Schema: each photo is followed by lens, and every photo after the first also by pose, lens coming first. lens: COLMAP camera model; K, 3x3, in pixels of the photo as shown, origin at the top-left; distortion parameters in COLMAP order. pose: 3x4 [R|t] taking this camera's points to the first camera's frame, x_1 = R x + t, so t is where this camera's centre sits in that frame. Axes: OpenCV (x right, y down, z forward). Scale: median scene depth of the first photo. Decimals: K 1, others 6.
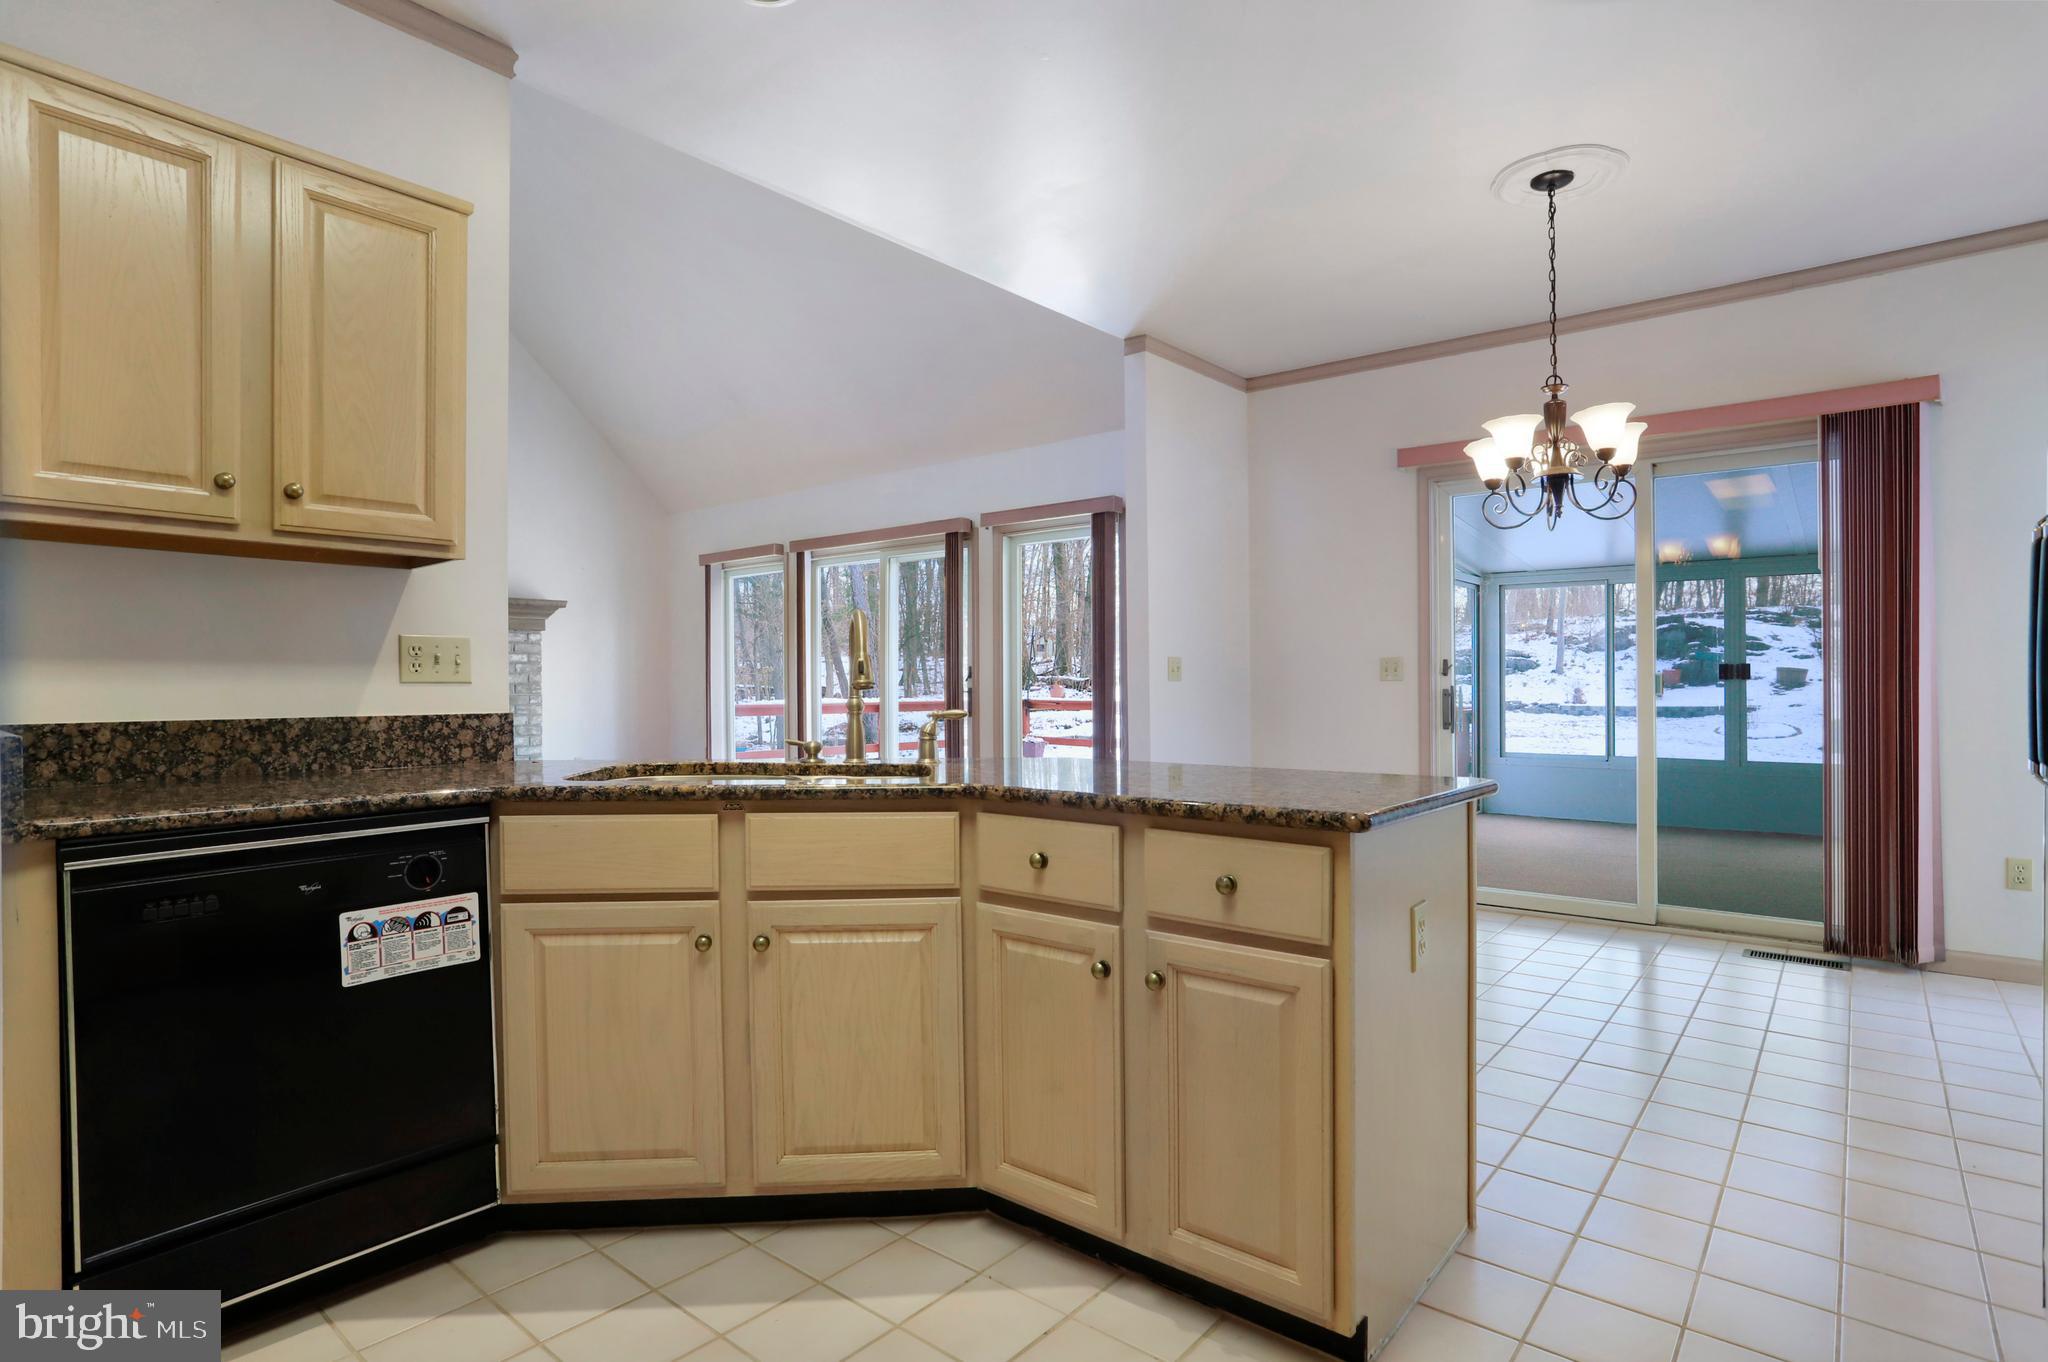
lens RADIAL K [[1050.3, 0, 1072.3], [0, 1050.3, 680.3], [0, 0, 1]] dist [-0.049141, 0.018854]
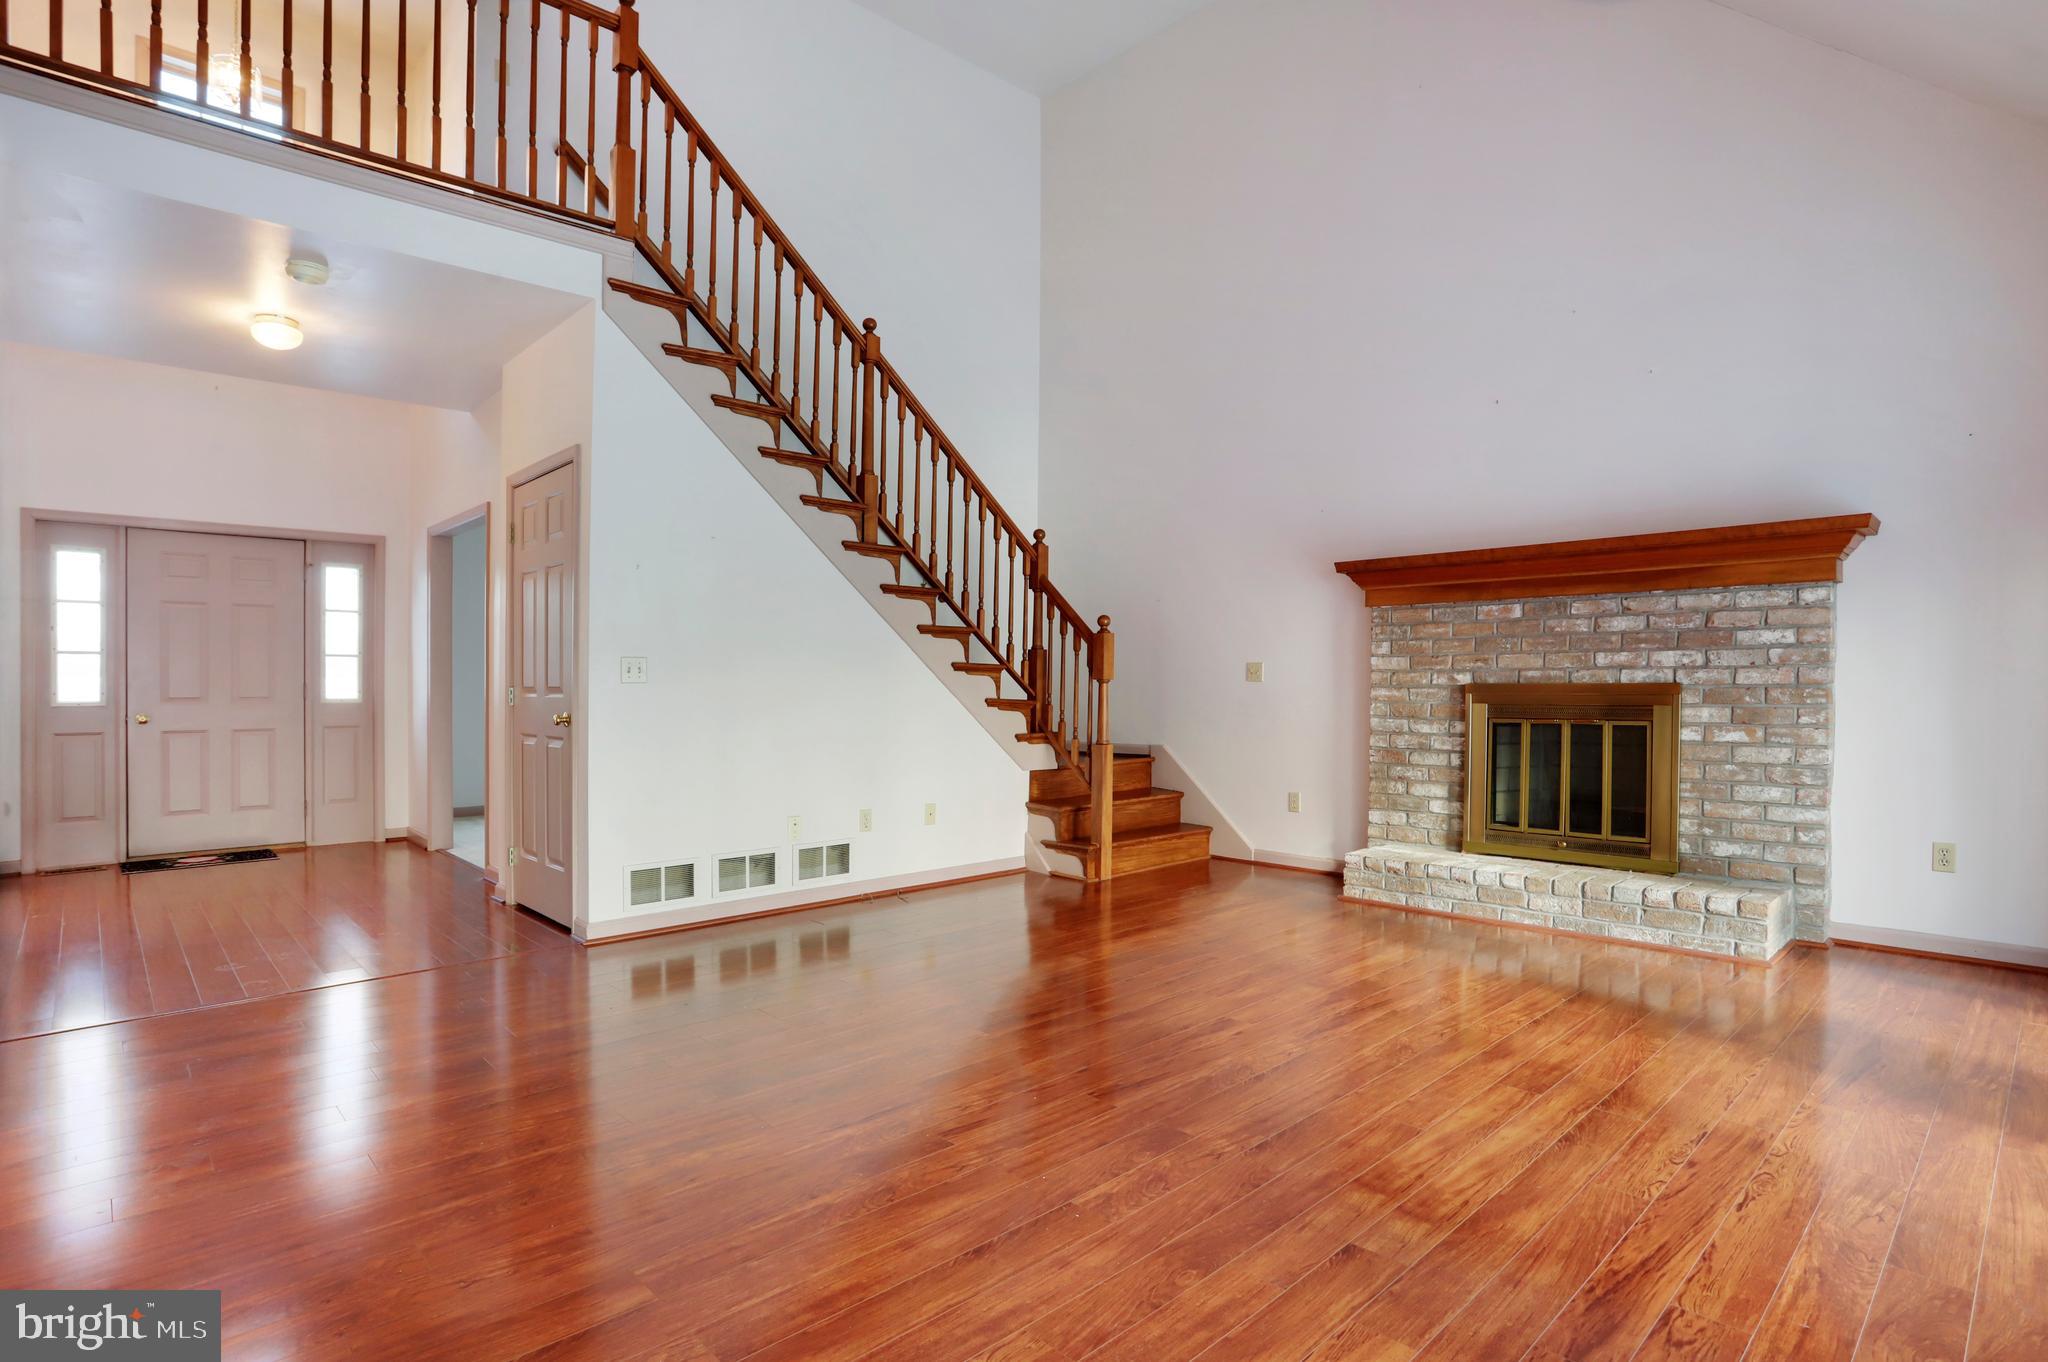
lens RADIAL K [[1050.3, 0, 1046.5], [0, 1050.3, 671.4], [0, 0, 1]] dist [-0.049141, 0.018854]
pose [[-0.129769, -0.007880, -0.991513, 0.032786], [0.002433, 0.999963, -0.008266, -0.000478], [0.991541, -0.003485, -0.129745, 0.700377]]
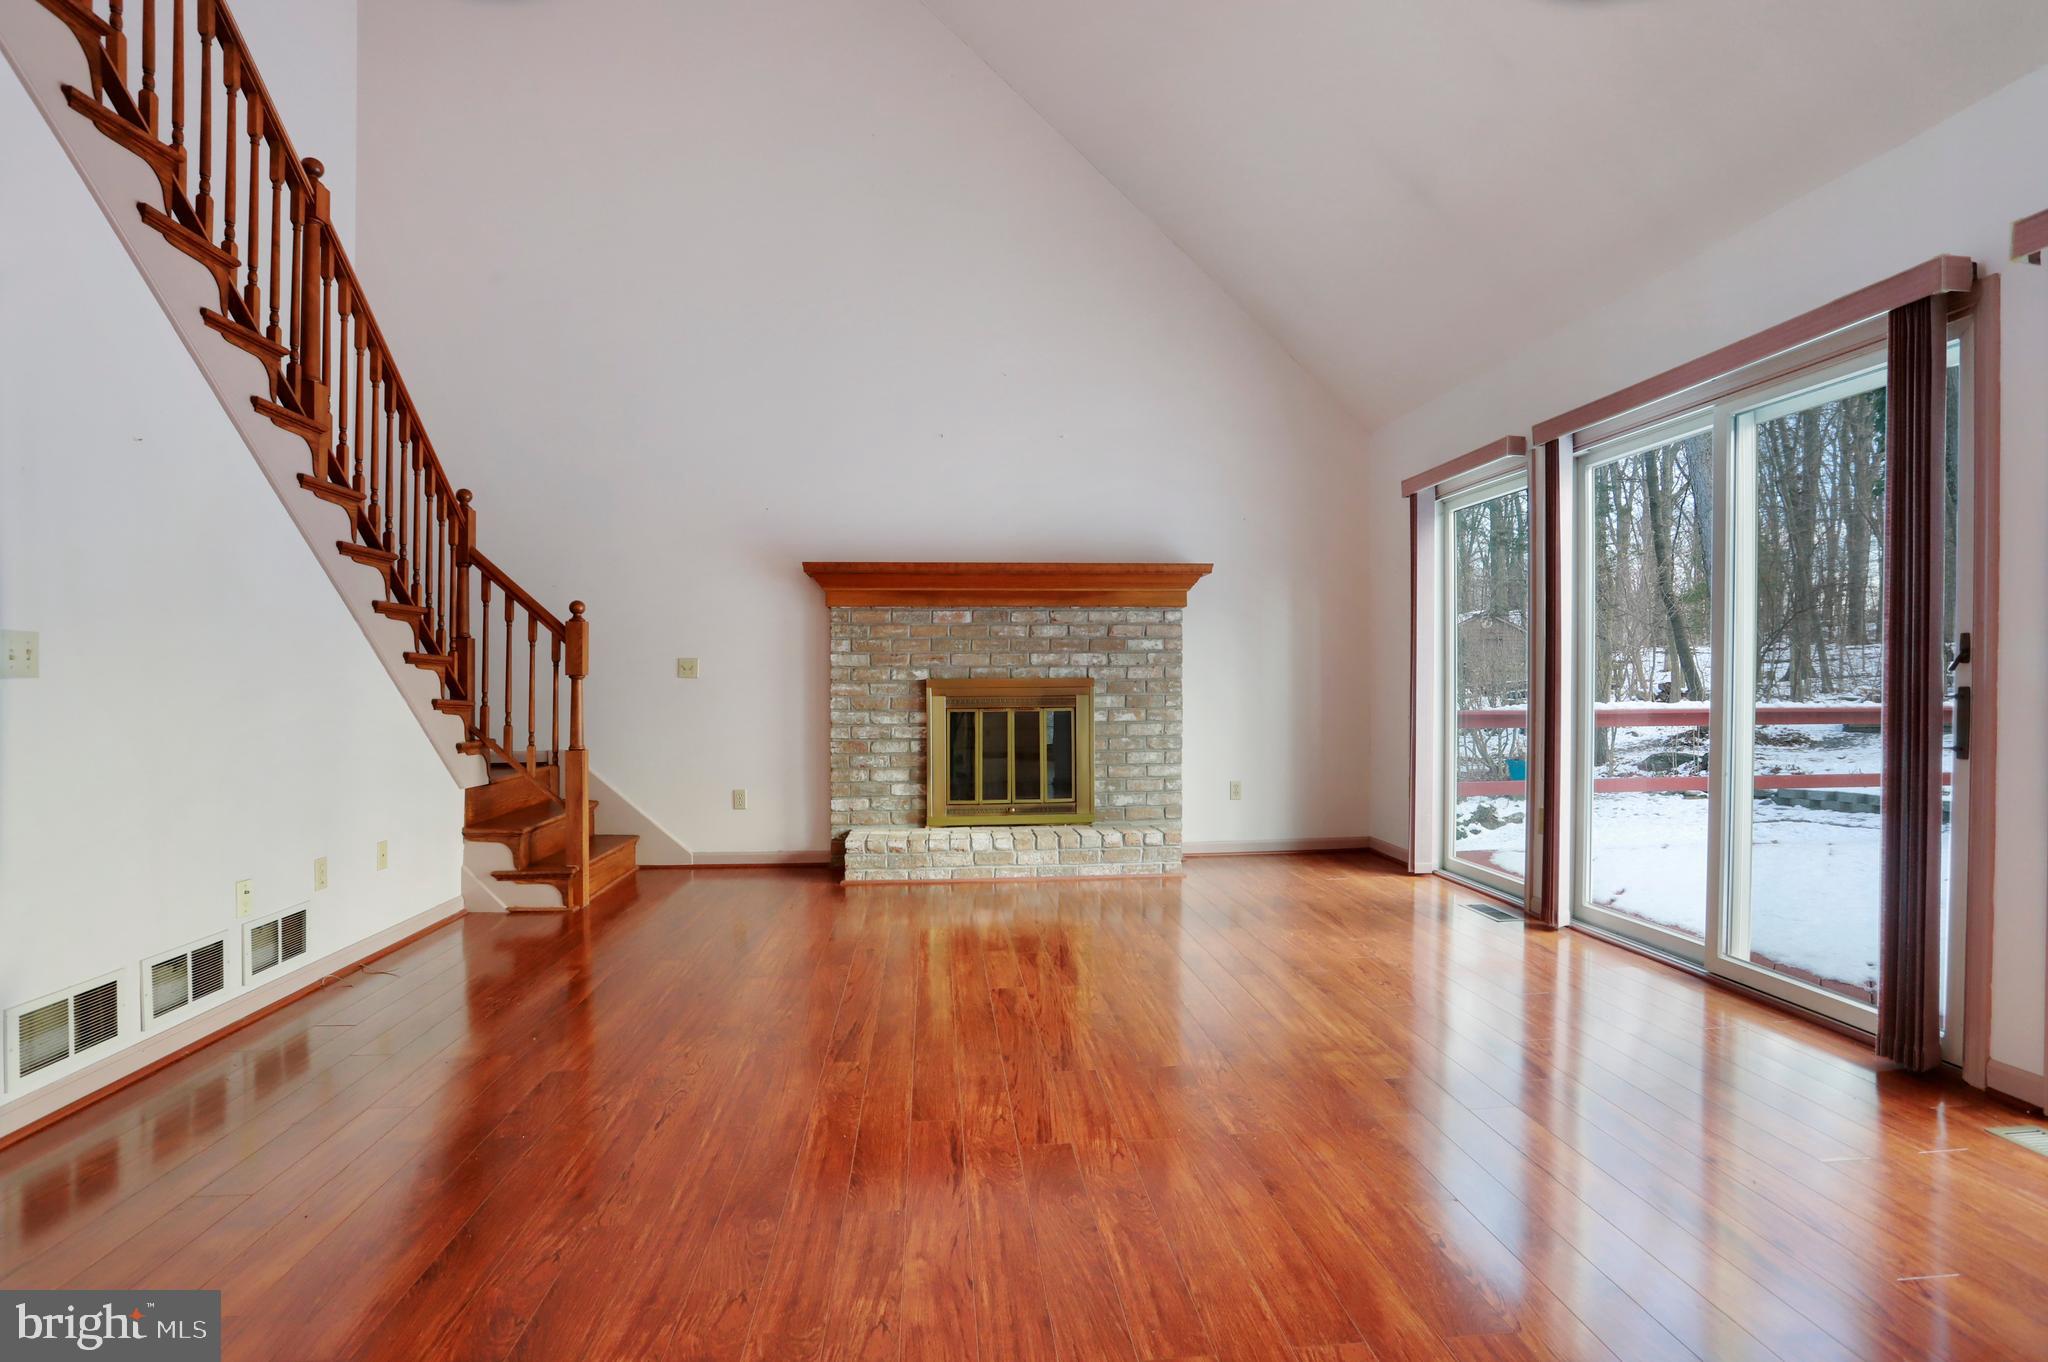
lens RADIAL K [[1050.3, 0, 1014.6], [0, 1050.3, 666.3], [0, 0, 1]] dist [-0.049141, 0.018854]
pose [[0.691530, -0.010998, -0.722264, -0.061167], [0.004204, 0.999928, -0.011201, 0.001906], [0.722335, 0.004709, 0.691527, 0.412660]]
